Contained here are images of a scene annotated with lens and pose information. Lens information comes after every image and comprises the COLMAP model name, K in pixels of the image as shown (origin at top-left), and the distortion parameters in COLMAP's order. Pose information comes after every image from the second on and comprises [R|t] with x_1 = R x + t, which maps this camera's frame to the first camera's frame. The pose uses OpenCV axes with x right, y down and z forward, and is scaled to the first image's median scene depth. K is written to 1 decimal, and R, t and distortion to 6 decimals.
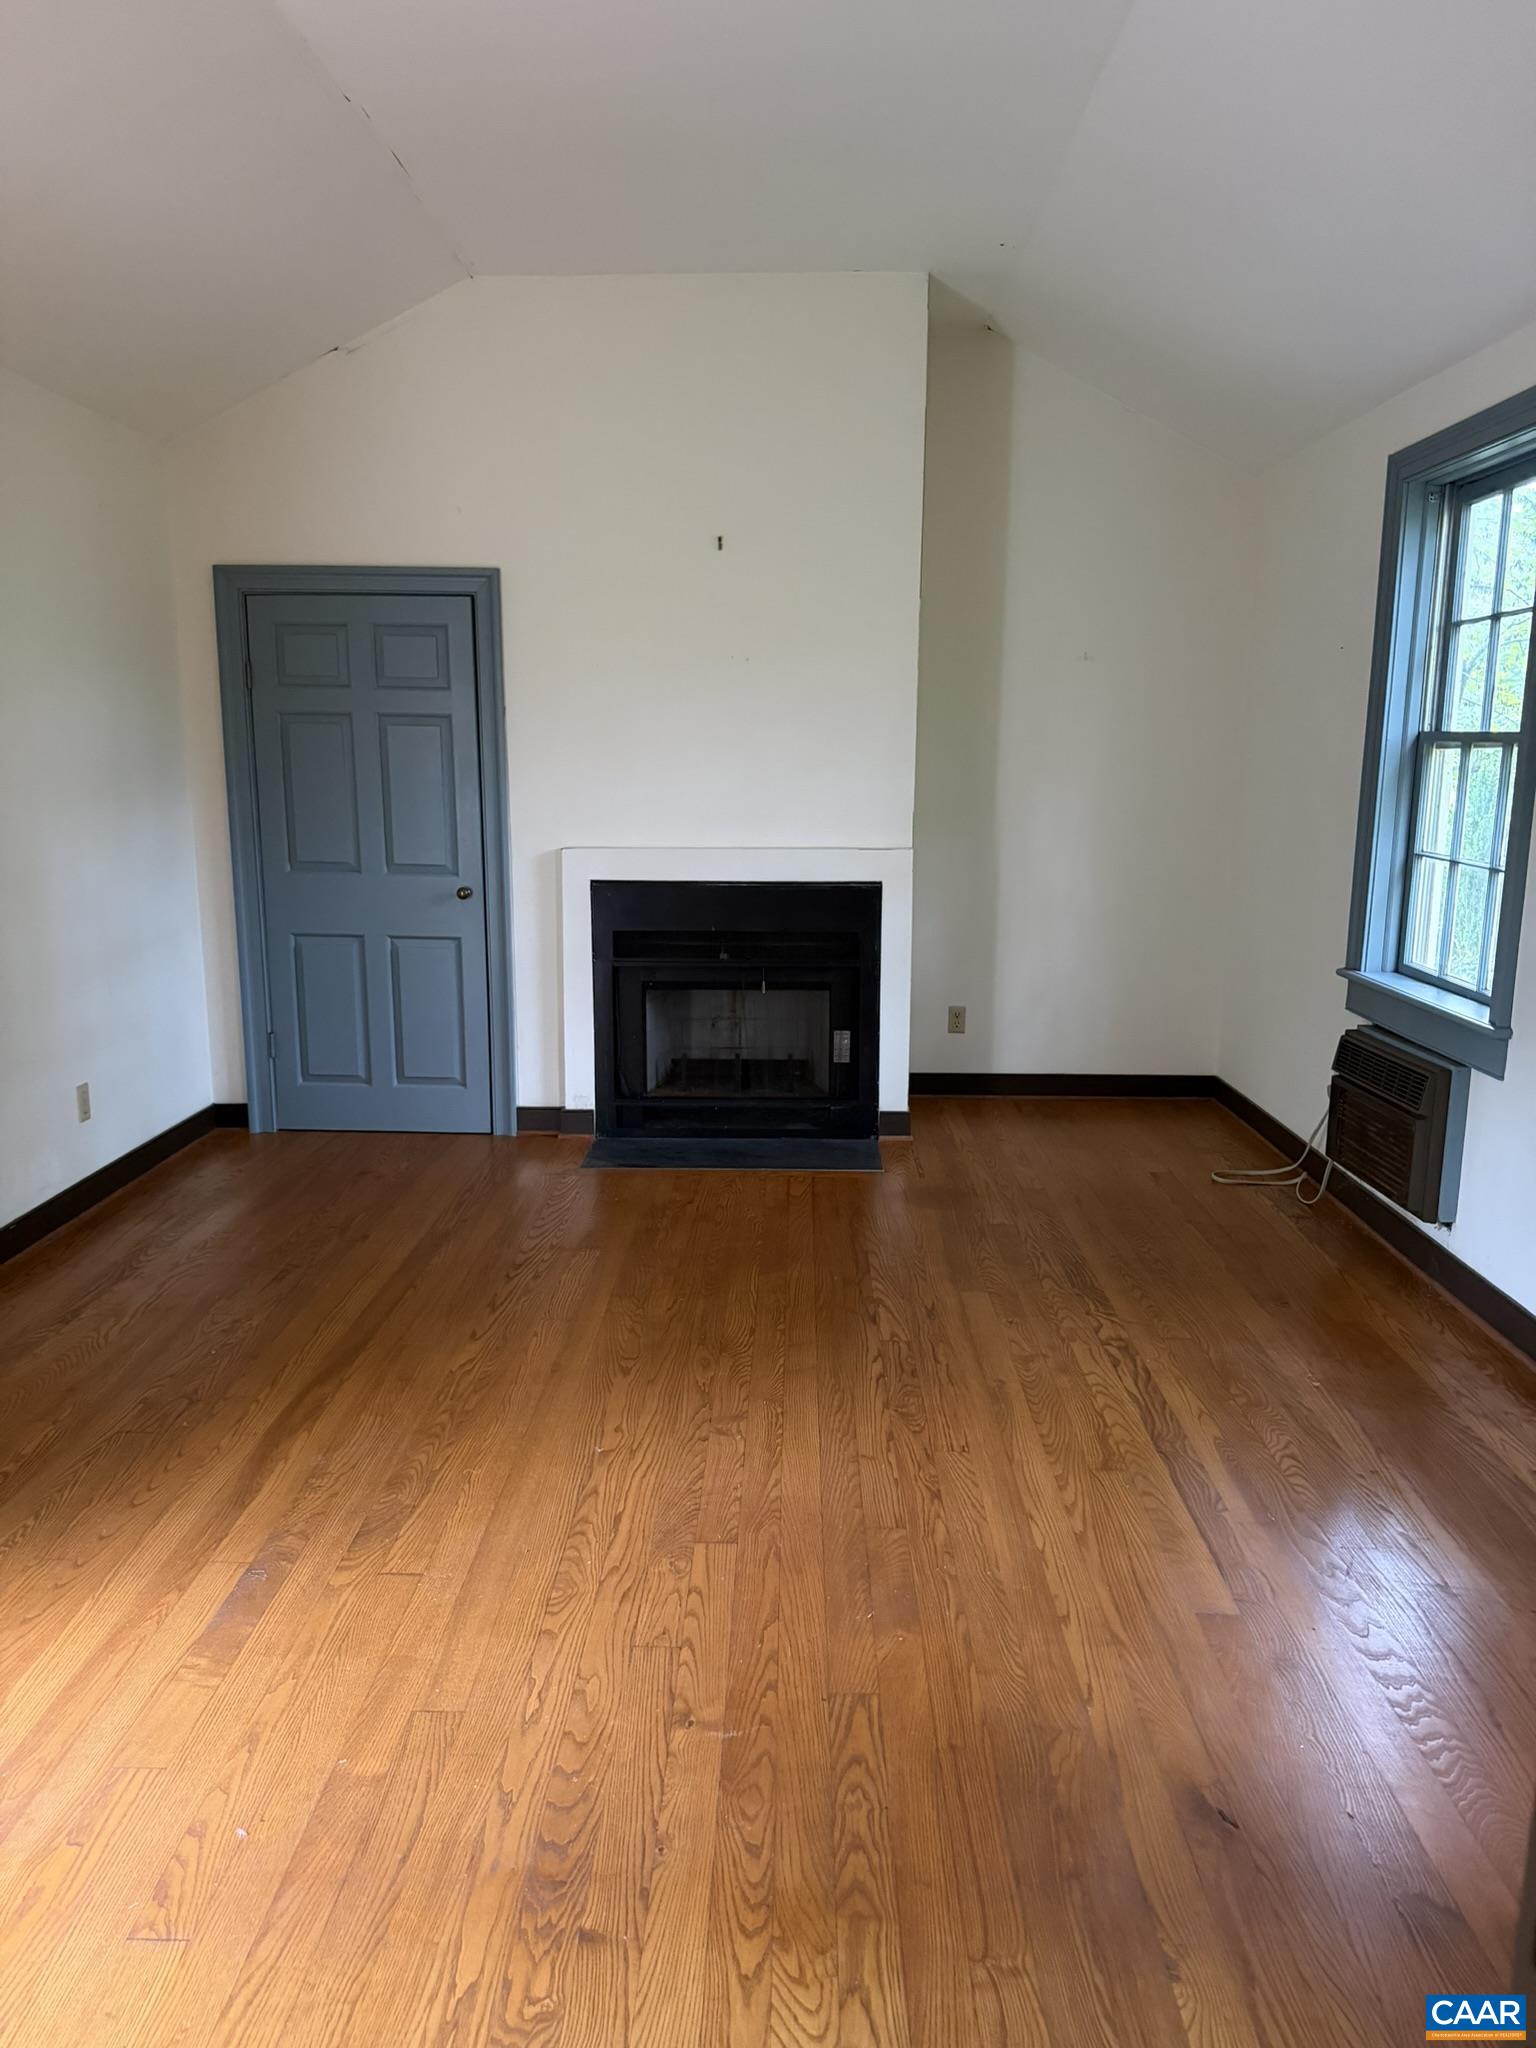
lens RADIAL K [[1434.0, 0, 768.9], [0, 1434.0, 1027.0], [0, 0, 1]] dist [-0.003809, -0.001000]
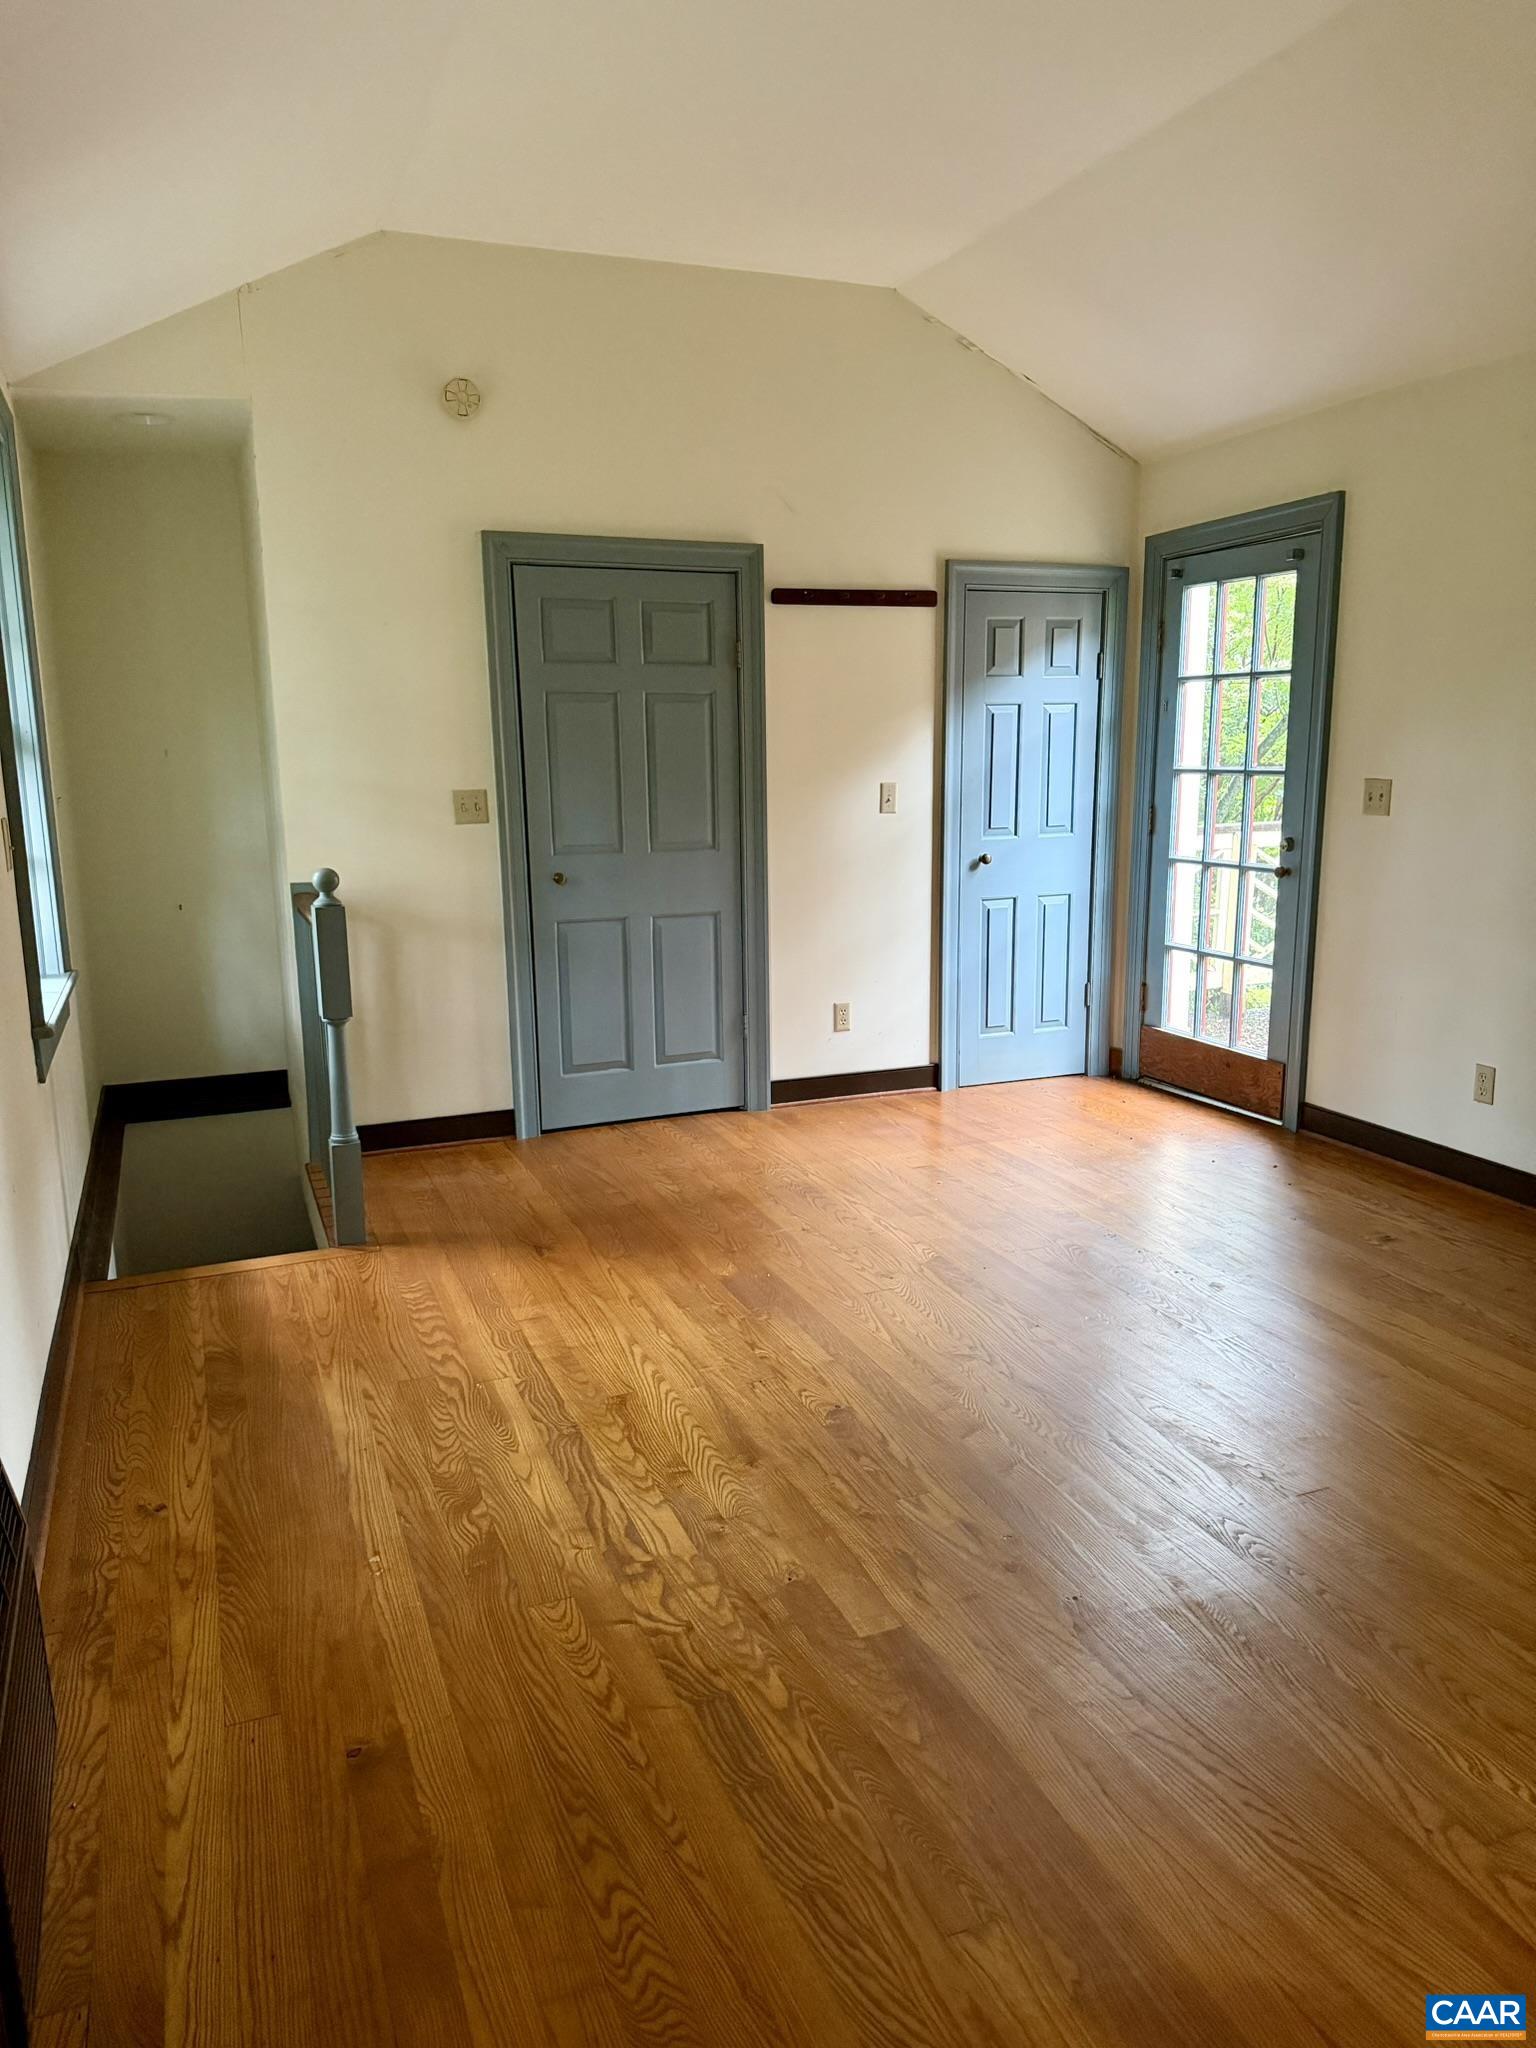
lens RADIAL K [[1434.0, 0, 768.8], [0, 1434.0, 1027.7], [0, 0, 1]] dist [-0.003809, -0.001000]
pose [[-0.921223, 0.074443, -0.381846, 0.479635], [-0.071675, 0.932242, 0.354666, -0.312271], [0.382375, 0.354095, -0.853467, 1.705341]]
